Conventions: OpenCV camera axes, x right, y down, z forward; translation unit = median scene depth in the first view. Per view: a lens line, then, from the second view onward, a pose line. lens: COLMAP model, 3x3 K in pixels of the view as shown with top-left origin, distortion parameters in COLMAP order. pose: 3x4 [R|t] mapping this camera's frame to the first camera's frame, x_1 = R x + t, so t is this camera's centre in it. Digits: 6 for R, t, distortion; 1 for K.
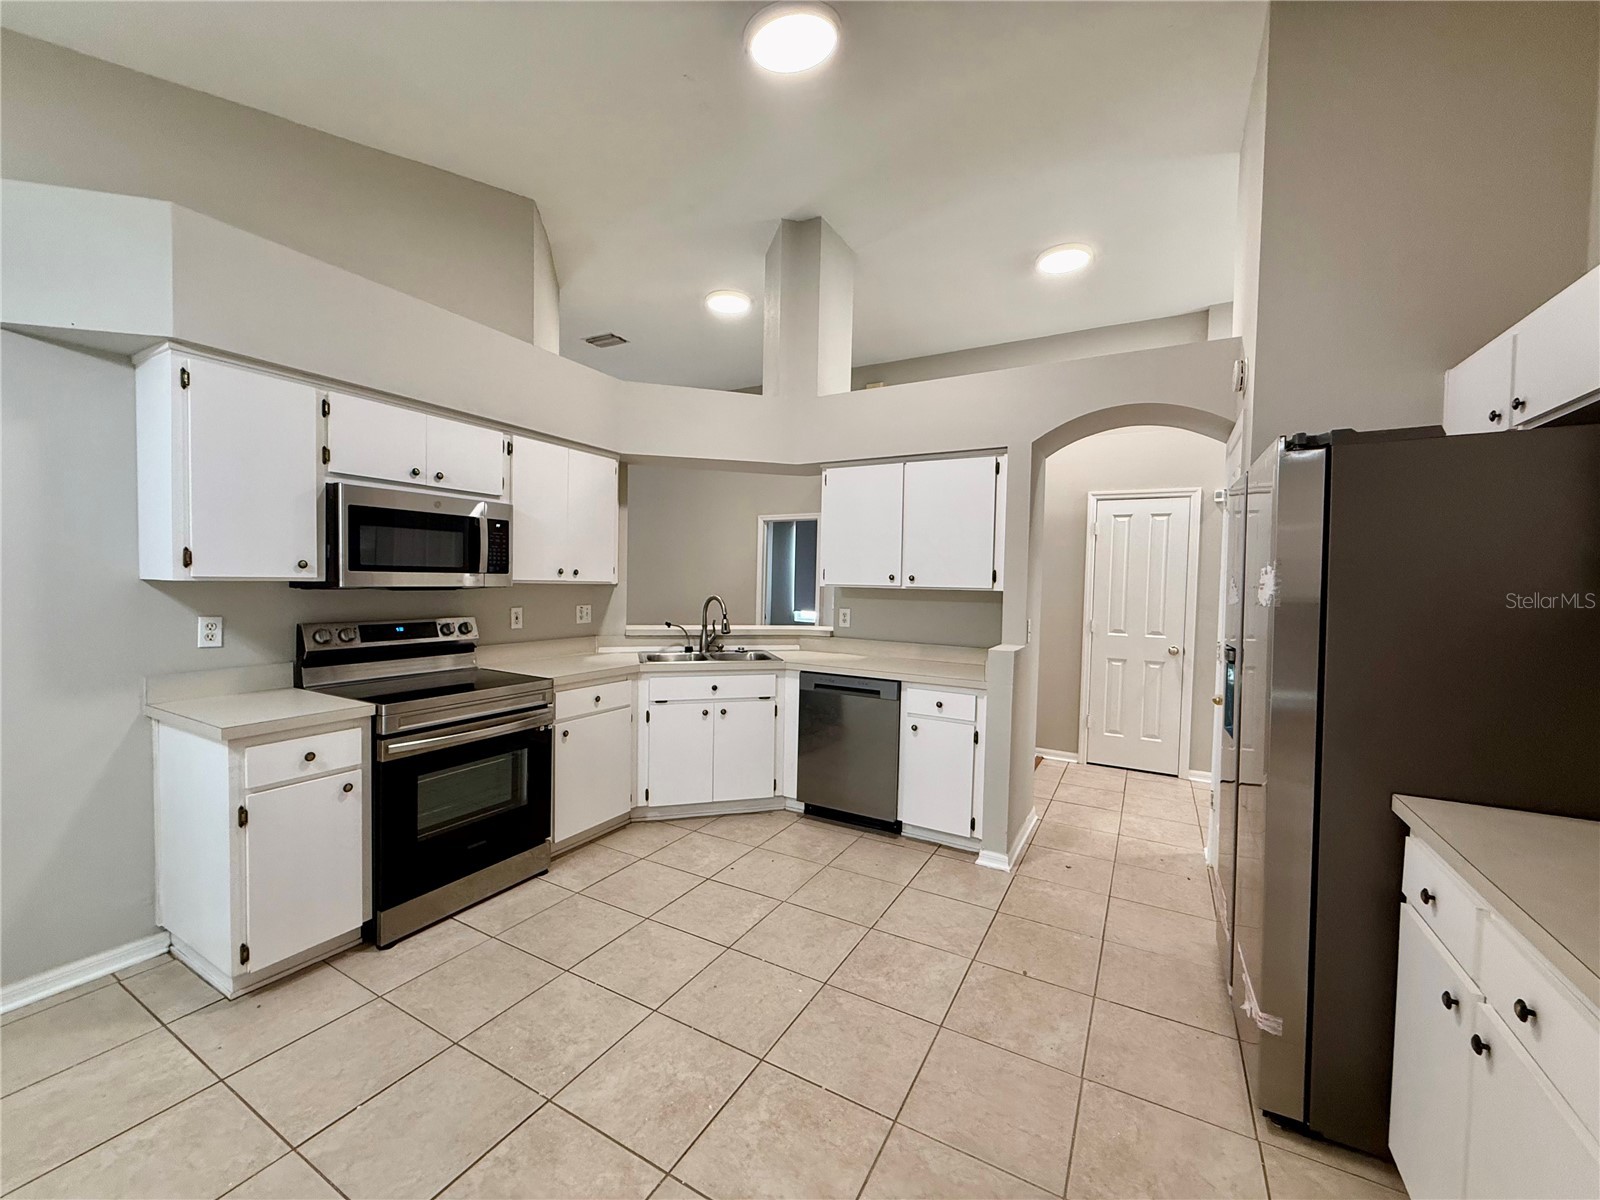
lens RADIAL K [[636.8, 0, 798.5], [0, 636.8, 601.3], [0, 0, 1]] dist [0.001191, -0.000102]
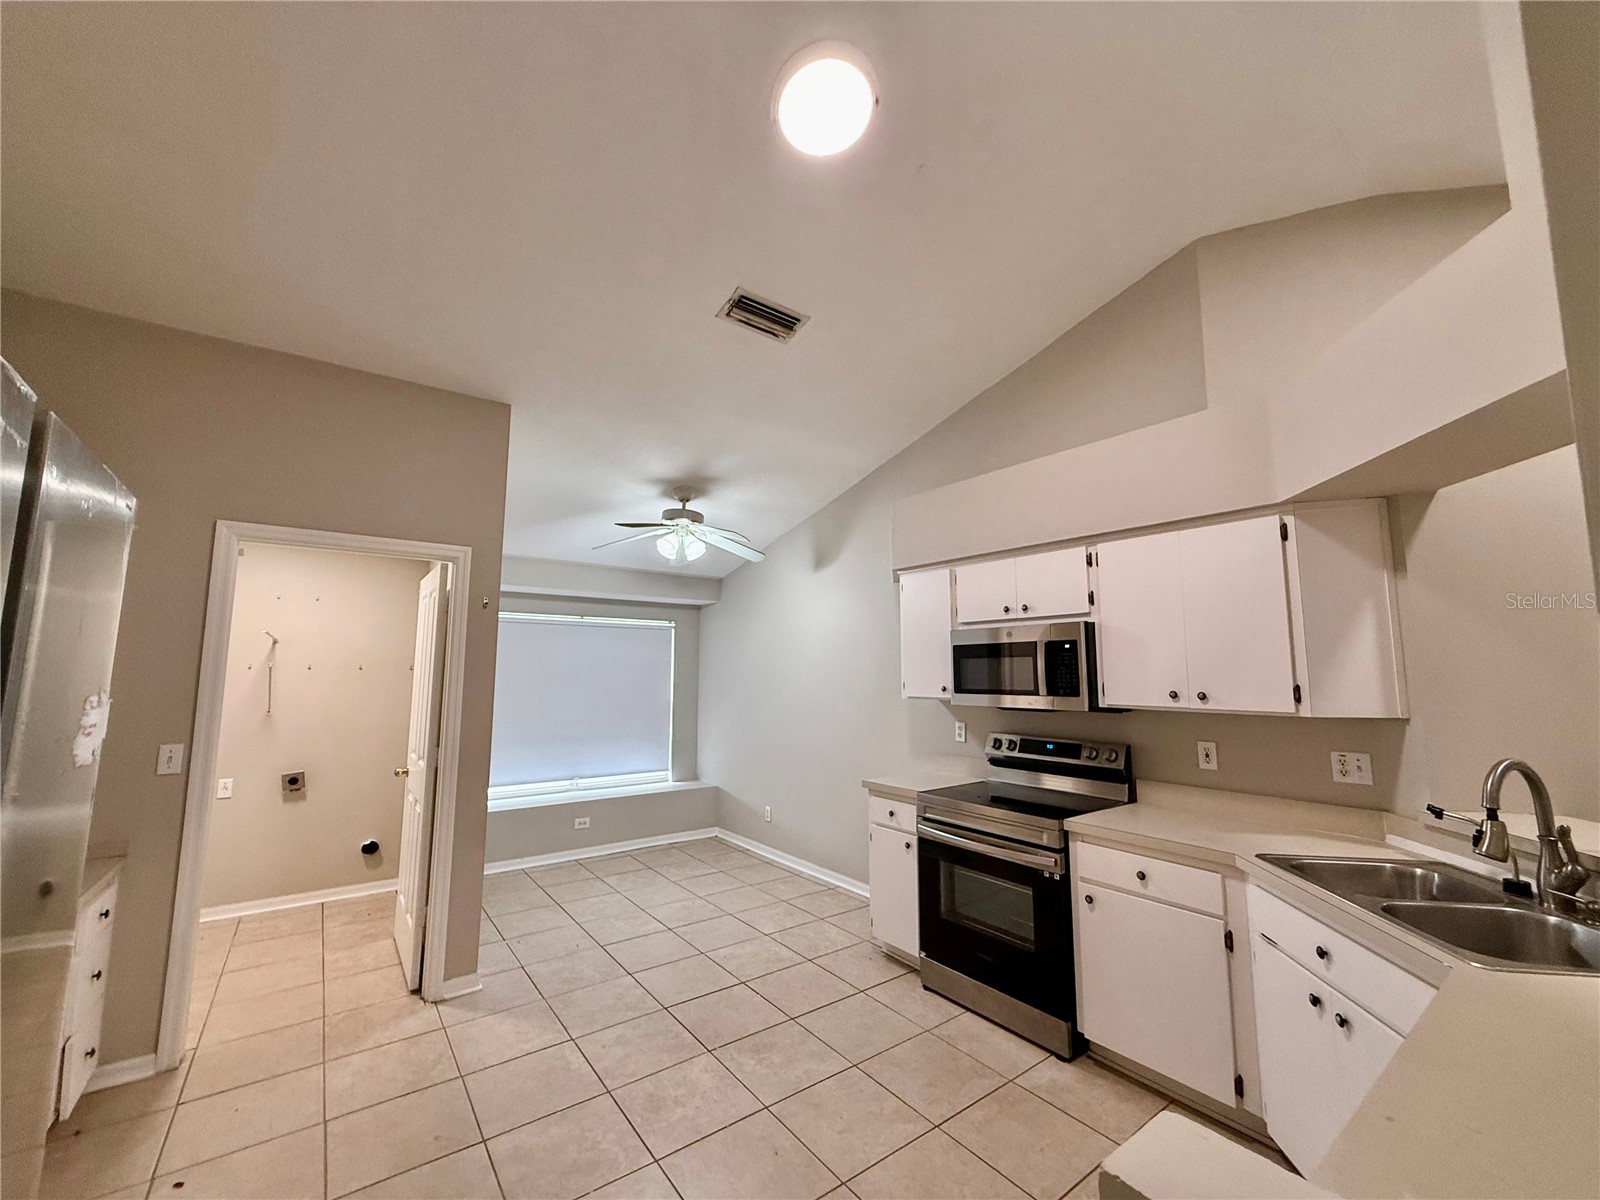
lens RADIAL K [[636.8, 0, 798.5], [0, 636.8, 601.3], [0, 0, 1]] dist [0.001191, -0.000102]
pose [[-0.409442, -0.125513, -0.903661, 0.523988], [-0.042328, 0.992038, -0.118610, -0.050527], [0.911354, -0.010314, -0.411495, 0.944380]]
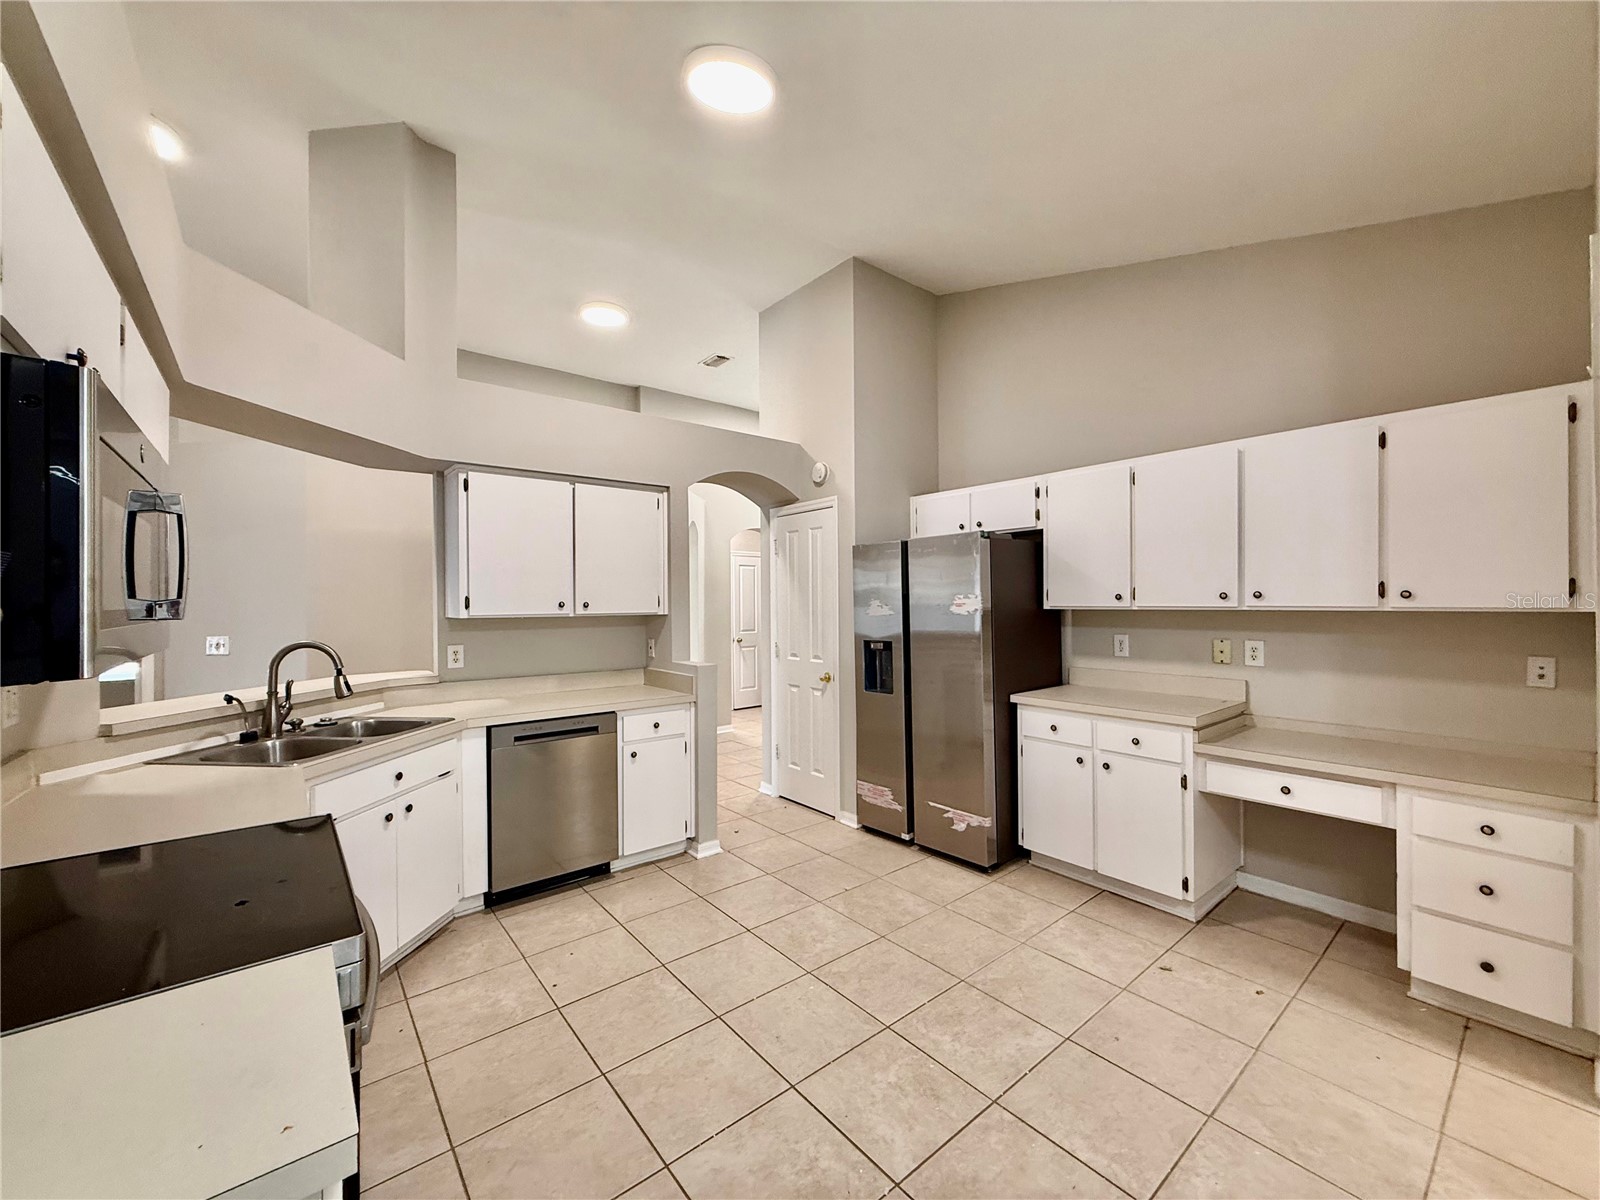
lens RADIAL K [[636.8, 0, 798.5], [0, 636.8, 601.3], [0, 0, 1]] dist [0.001191, -0.000102]
pose [[0.365993, -0.020970, 0.930381, -0.668852], [0.049022, 0.998792, 0.003228, -0.032678], [-0.929326, 0.044428, 0.366579, 0.398487]]
